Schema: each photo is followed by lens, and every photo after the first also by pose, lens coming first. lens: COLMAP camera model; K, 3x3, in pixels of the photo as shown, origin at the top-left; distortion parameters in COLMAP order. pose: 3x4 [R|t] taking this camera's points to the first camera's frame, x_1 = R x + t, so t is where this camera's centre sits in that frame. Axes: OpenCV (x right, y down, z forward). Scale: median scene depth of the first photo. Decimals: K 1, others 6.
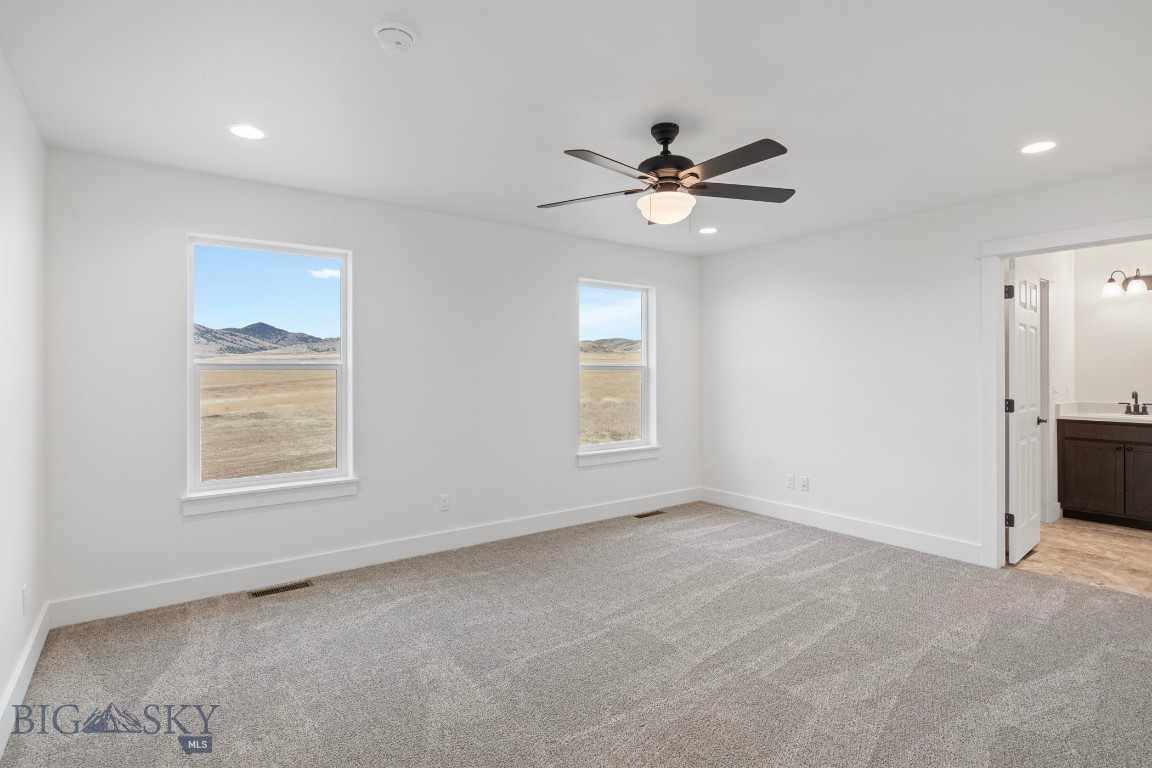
lens RADIAL K [[582.1, 0, 580.3], [0, 582.1, 376.0], [0, 0, 1]] dist [-0.003773, -0.000855]
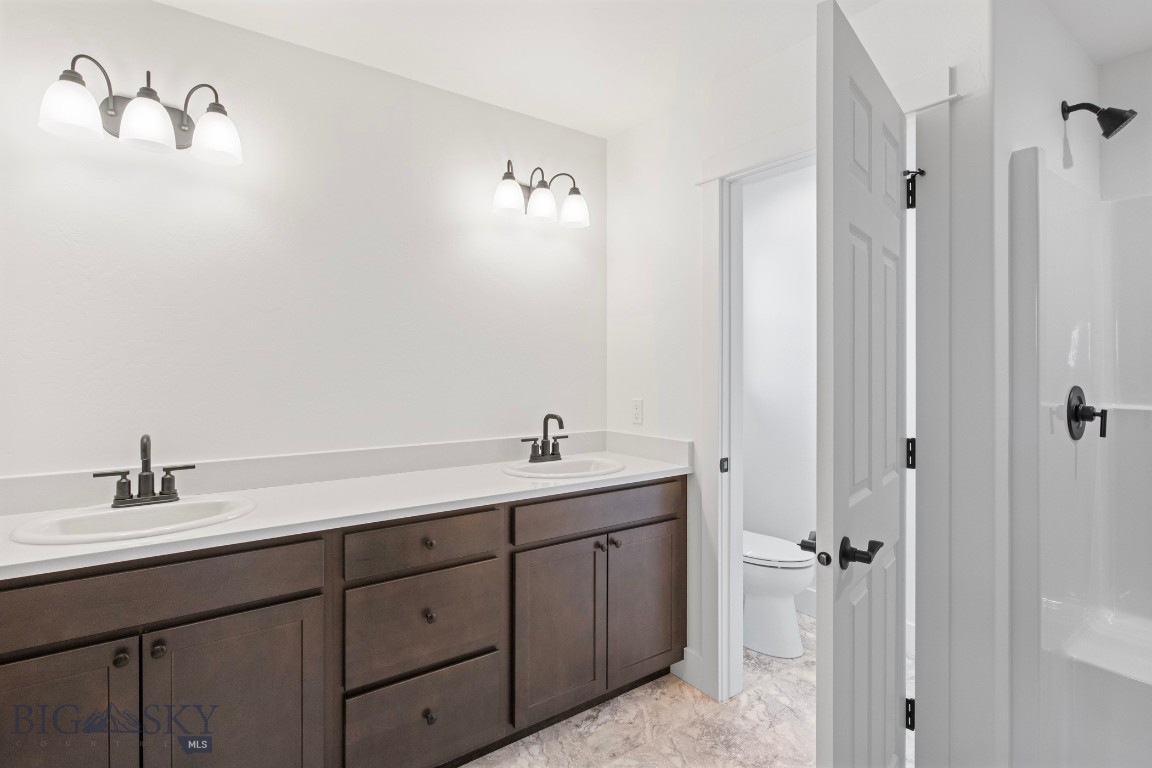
lens RADIAL K [[582.1, 0, 580.2], [0, 582.1, 383.0], [0, 0, 1]] dist [-0.003773, -0.000855]
pose [[0.030427, -0.001446, 0.999536, 0.632469], [-0.002829, 0.999995, 0.001532, -0.003623], [-0.999533, -0.002874, 0.030422, 0.739221]]
